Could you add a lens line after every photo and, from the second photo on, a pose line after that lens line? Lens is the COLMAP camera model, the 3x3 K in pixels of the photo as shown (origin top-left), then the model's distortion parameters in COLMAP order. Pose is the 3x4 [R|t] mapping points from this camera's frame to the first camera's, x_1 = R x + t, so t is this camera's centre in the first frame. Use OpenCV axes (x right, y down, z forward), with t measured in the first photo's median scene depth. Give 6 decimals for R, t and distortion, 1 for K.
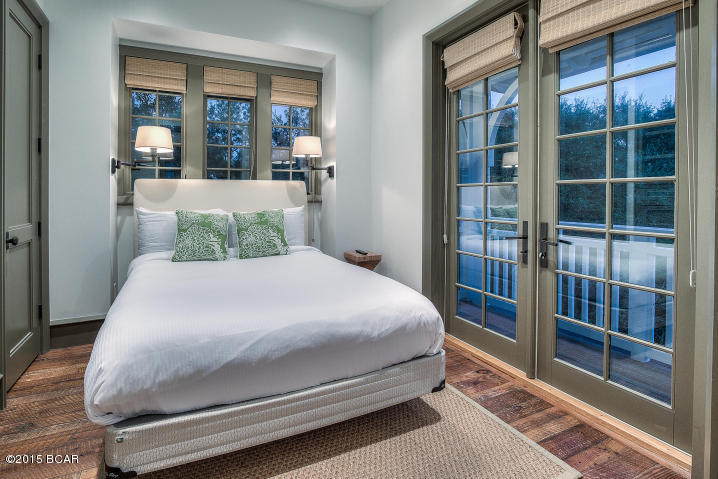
lens RADIAL K [[336.0, 0, 308.2], [0, 336.0, 191.7], [0, 0, 1]] dist [-0.009240, -0.000063]
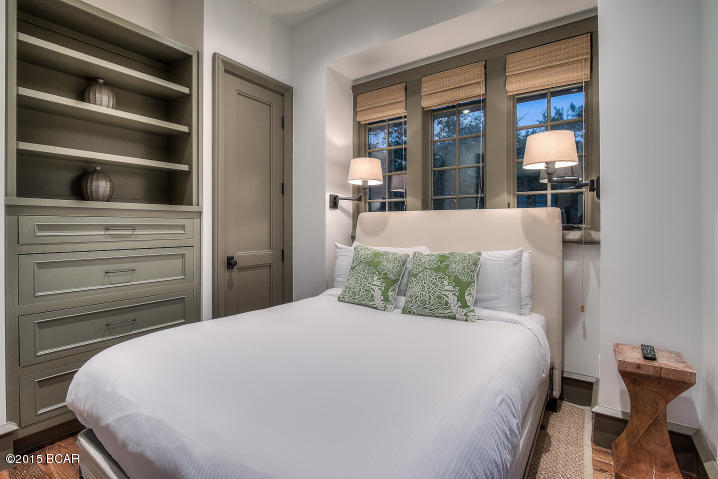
lens RADIAL K [[336.6, 0, 375.4], [0, 336.6, 225.5], [0, 0, 1]] dist [-0.012264, 0.000707]
pose [[0.574572, -0.001269, -0.818453, 0.372827], [0.002556, 0.999997, 0.000244, 0.000244], [0.818450, -0.002232, 0.574573, 0.487041]]
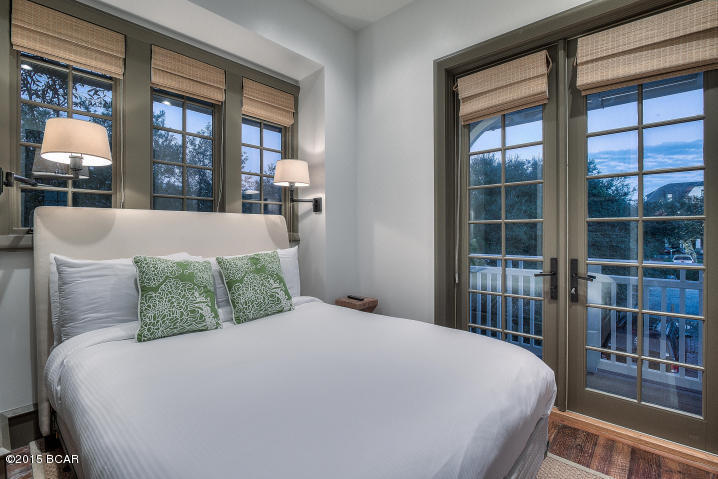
lens RADIAL K [[336.6, 0, 335.6], [0, 336.6, 231.3], [0, 0, 1]] dist [-0.012264, 0.000707]
pose [[0.913901, -0.000921, 0.405937, -0.287185], [-0.002183, 0.999972, 0.007183, 0.000865], [-0.405932, -0.007451, 0.913873, 0.259889]]
